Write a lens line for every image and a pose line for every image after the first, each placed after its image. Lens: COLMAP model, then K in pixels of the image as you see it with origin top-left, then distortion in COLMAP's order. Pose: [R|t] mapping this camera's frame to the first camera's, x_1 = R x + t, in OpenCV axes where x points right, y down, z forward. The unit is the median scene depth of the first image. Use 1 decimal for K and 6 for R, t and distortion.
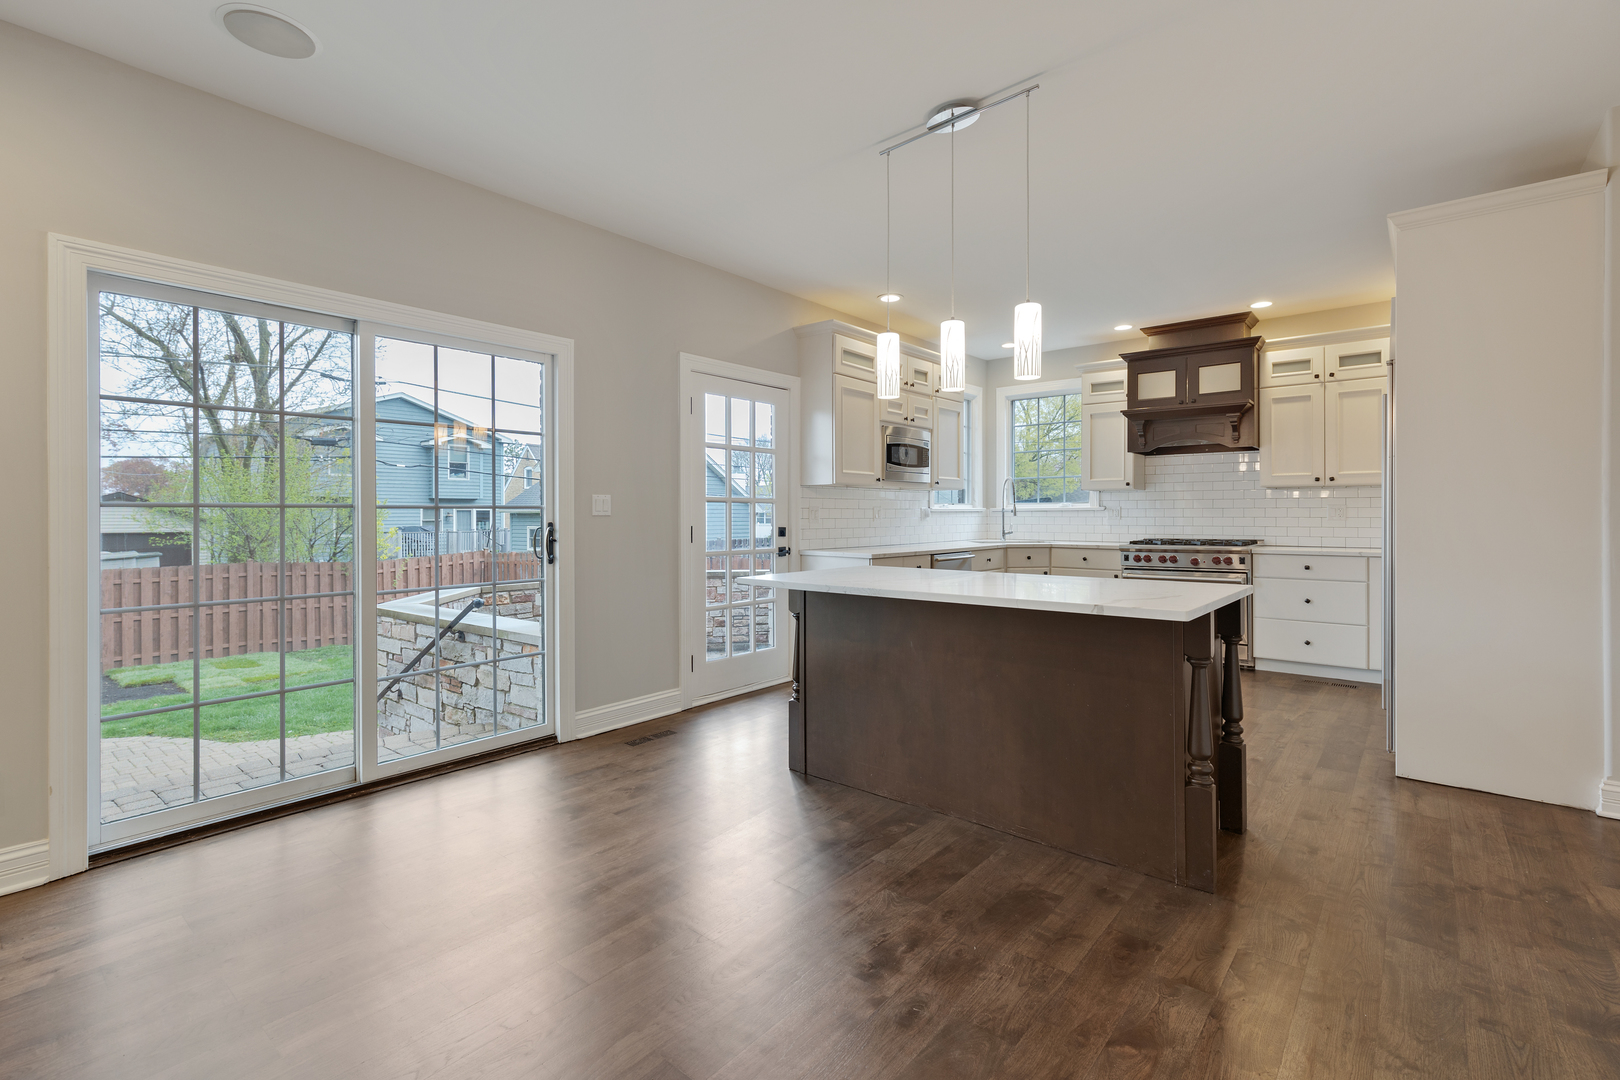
lens RADIAL K [[732.4, 0, 811.9], [0, 732.4, 511.9], [0, 0, 1]] dist [0.004817, -0.000065]
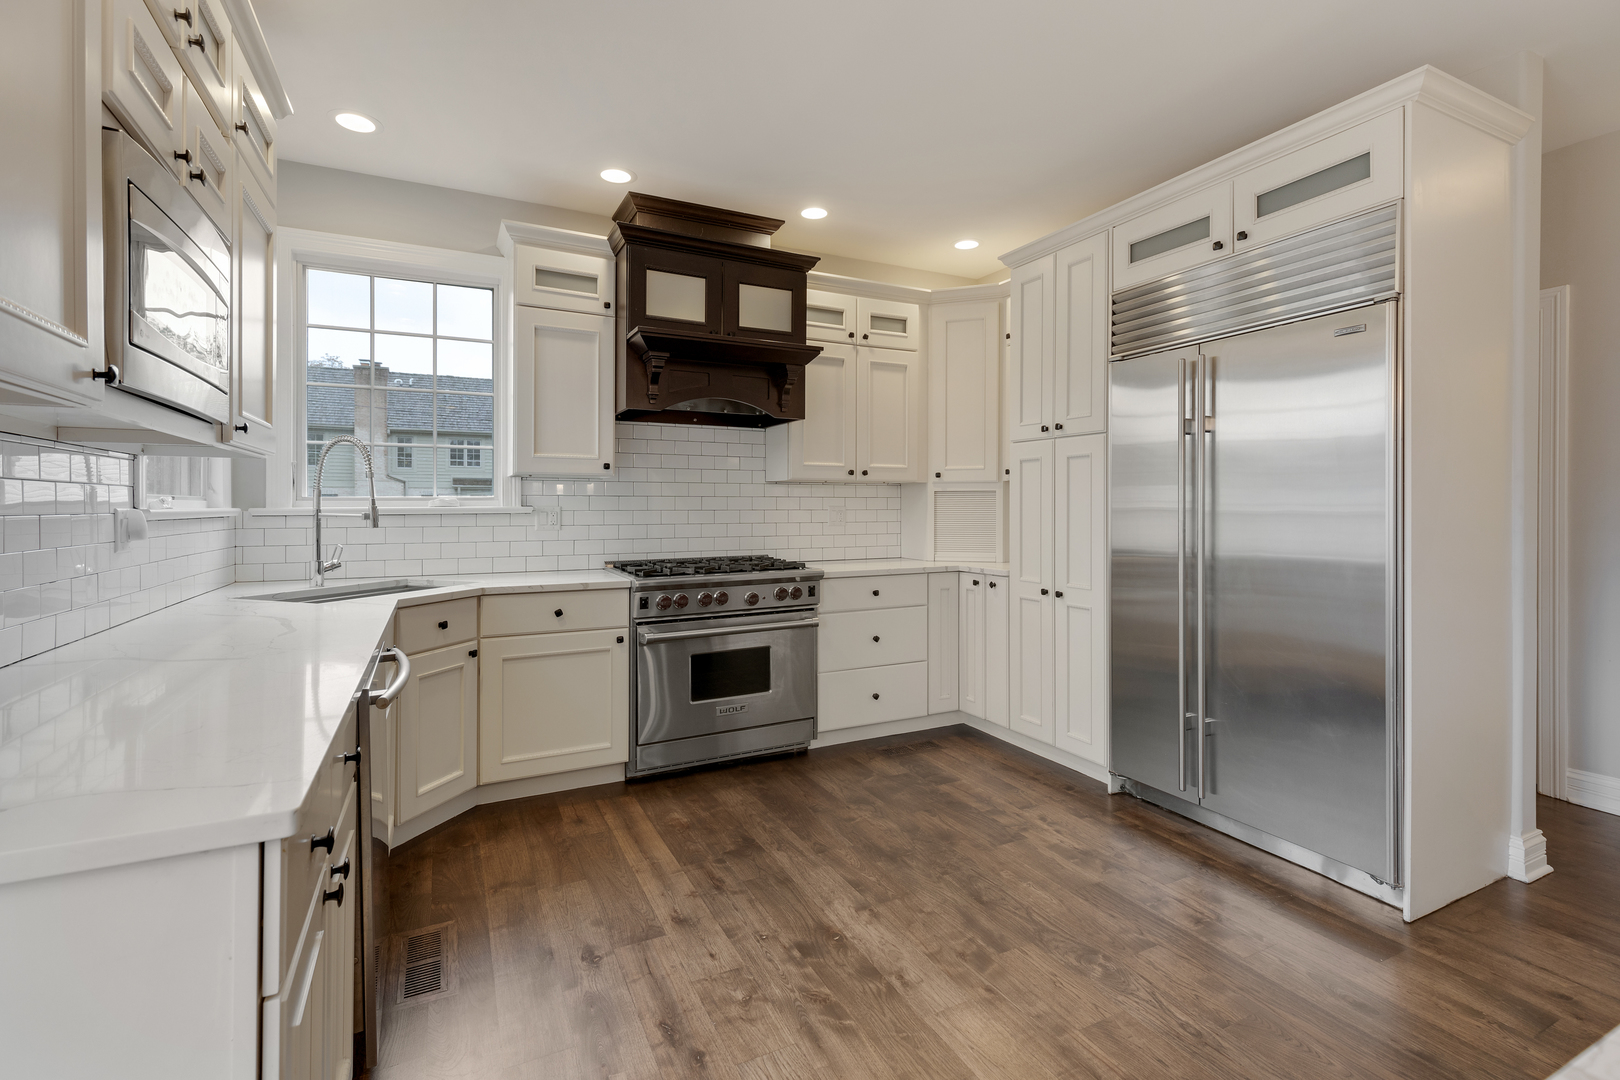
lens RADIAL K [[732.4, 0, 808.2], [0, 732.4, 509.7], [0, 0, 1]] dist [0.004817, -0.000065]
pose [[0.401987, -0.001010, 0.915645, -0.014818], [-0.001493, 0.999997, 0.001758, -0.007254], [-0.915644, -0.002074, 0.401985, 0.719123]]
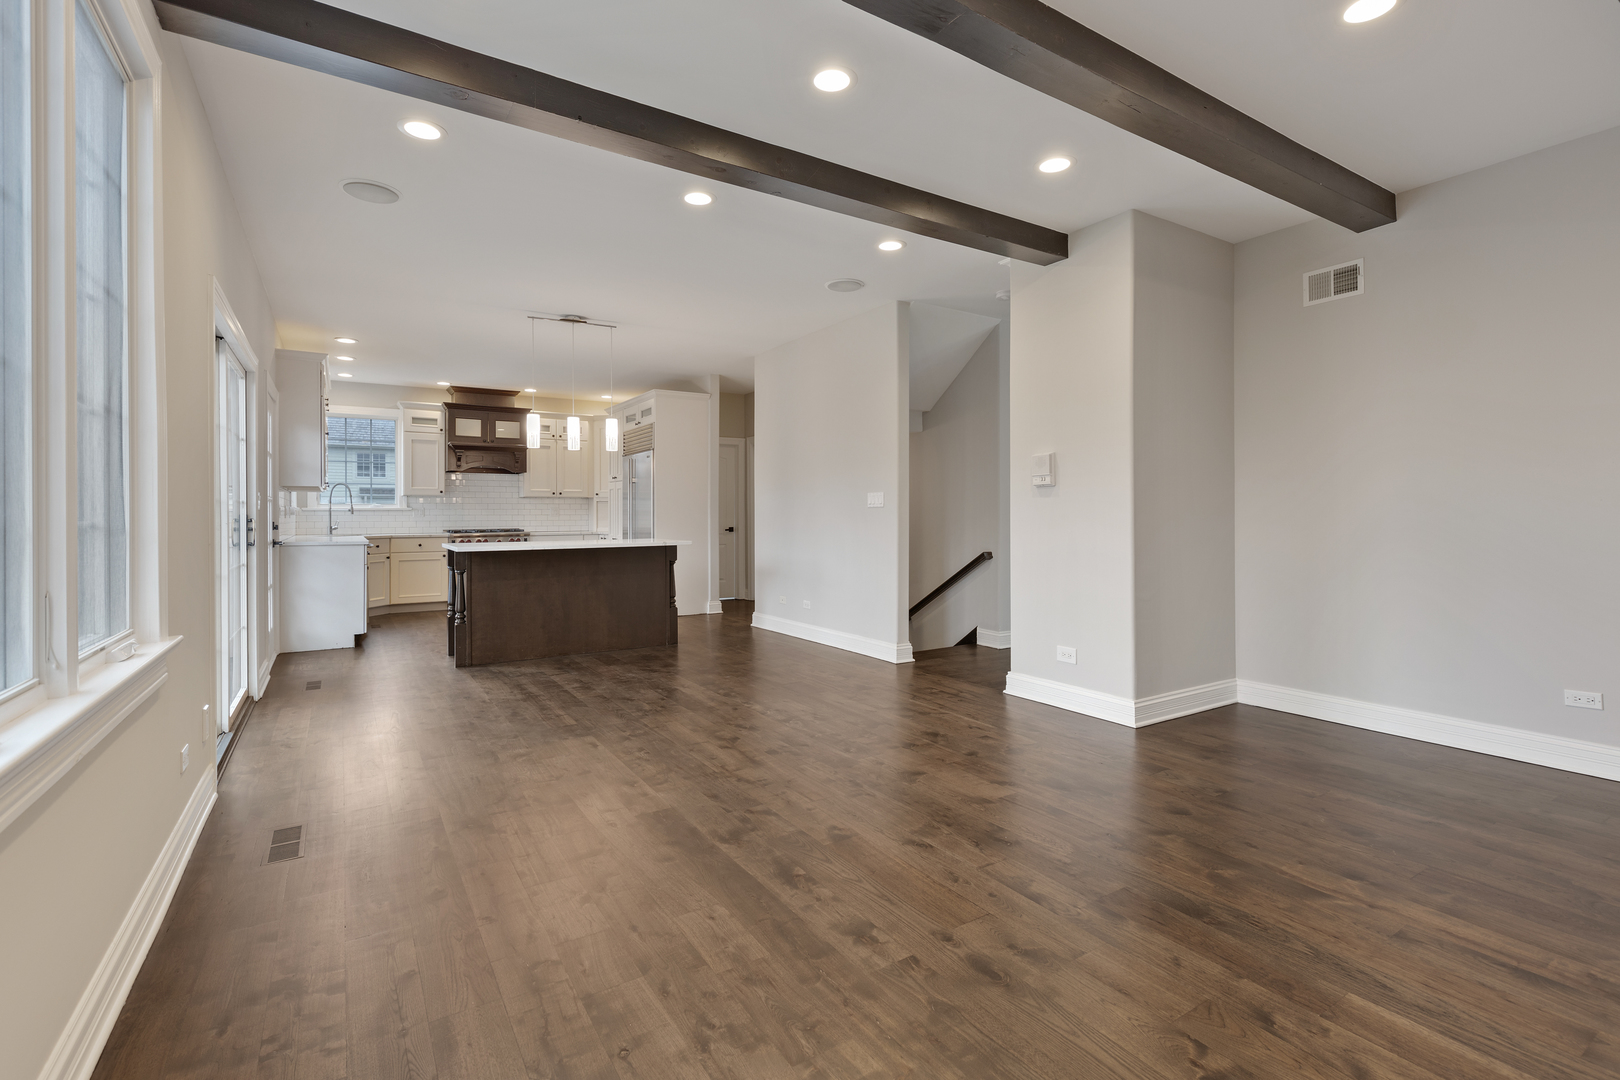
lens RADIAL K [[732.4, 0, 813.1], [0, 732.4, 517.4], [0, 0, 1]] dist [0.004817, -0.000065]
pose [[0.301358, -0.002491, 0.953508, -0.809581], [0.002087, 0.999996, 0.001952, 0.012226], [-0.953509, 0.001402, 0.301362, -0.143370]]
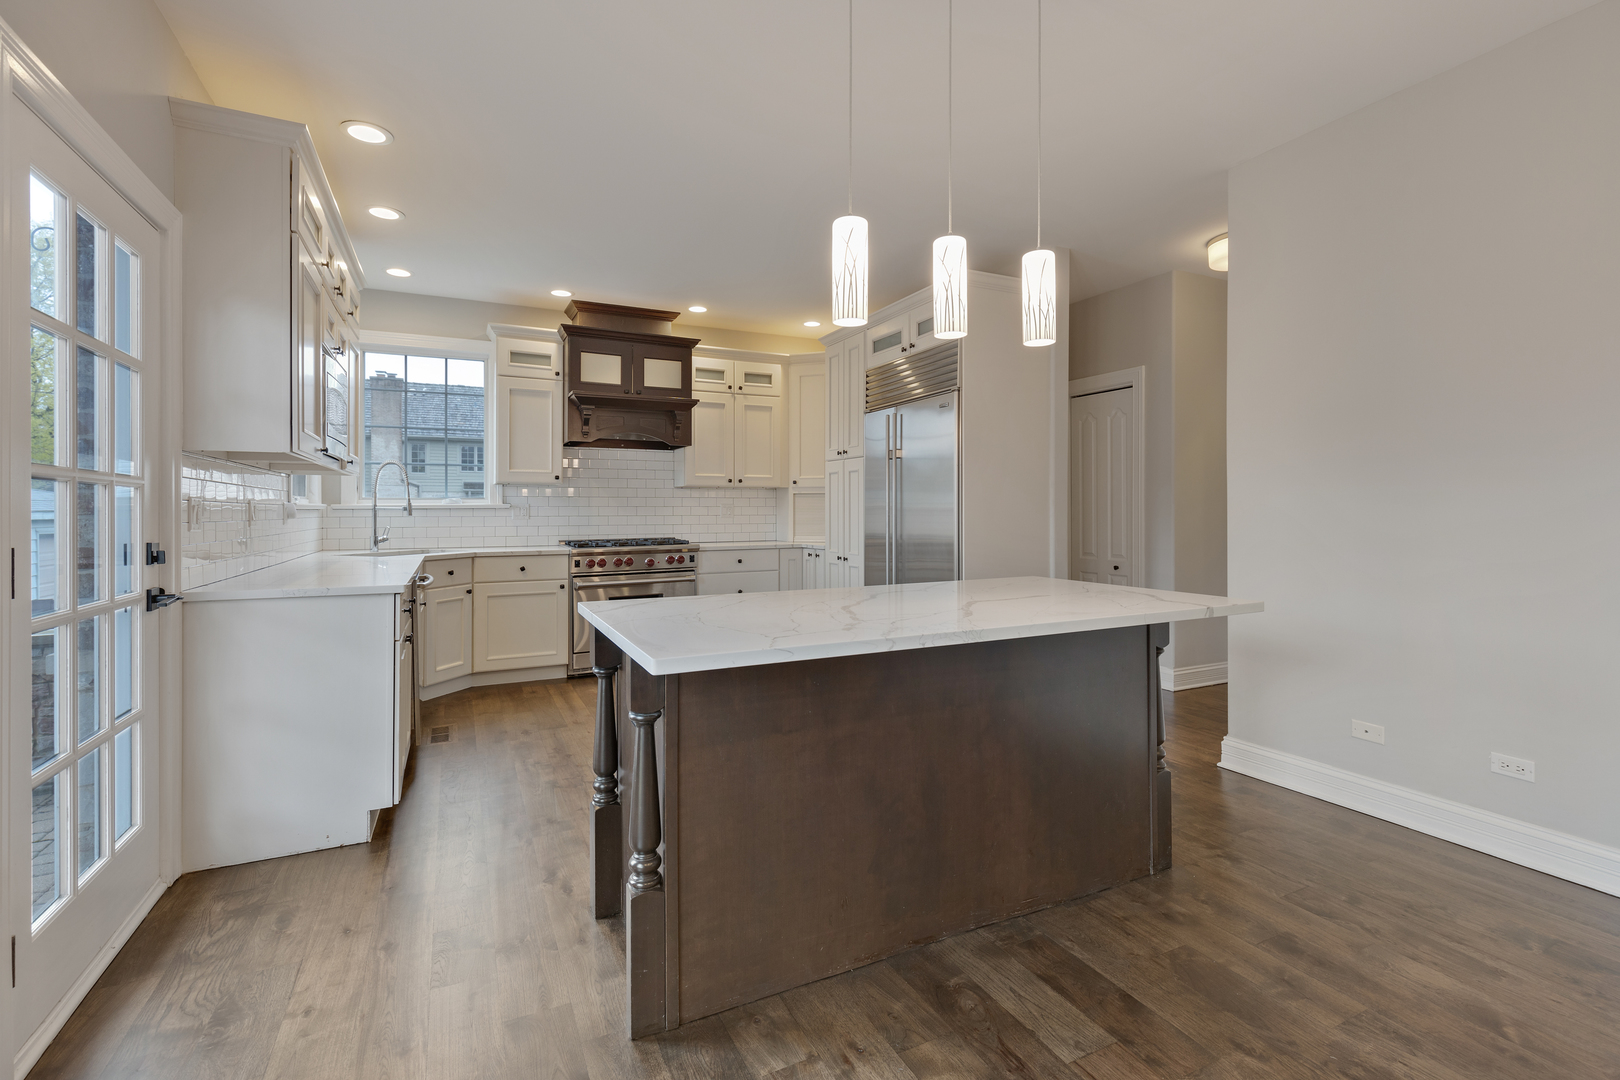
lens RADIAL K [[732.4, 0, 821.6], [0, 732.4, 511.0], [0, 0, 1]] dist [0.004817, -0.000065]
pose [[0.400561, 0.000867, 0.916270, -0.257221], [0.000425, 0.999999, -0.001132, 0.002450], [-0.916270, 0.000843, 0.400561, 0.421781]]
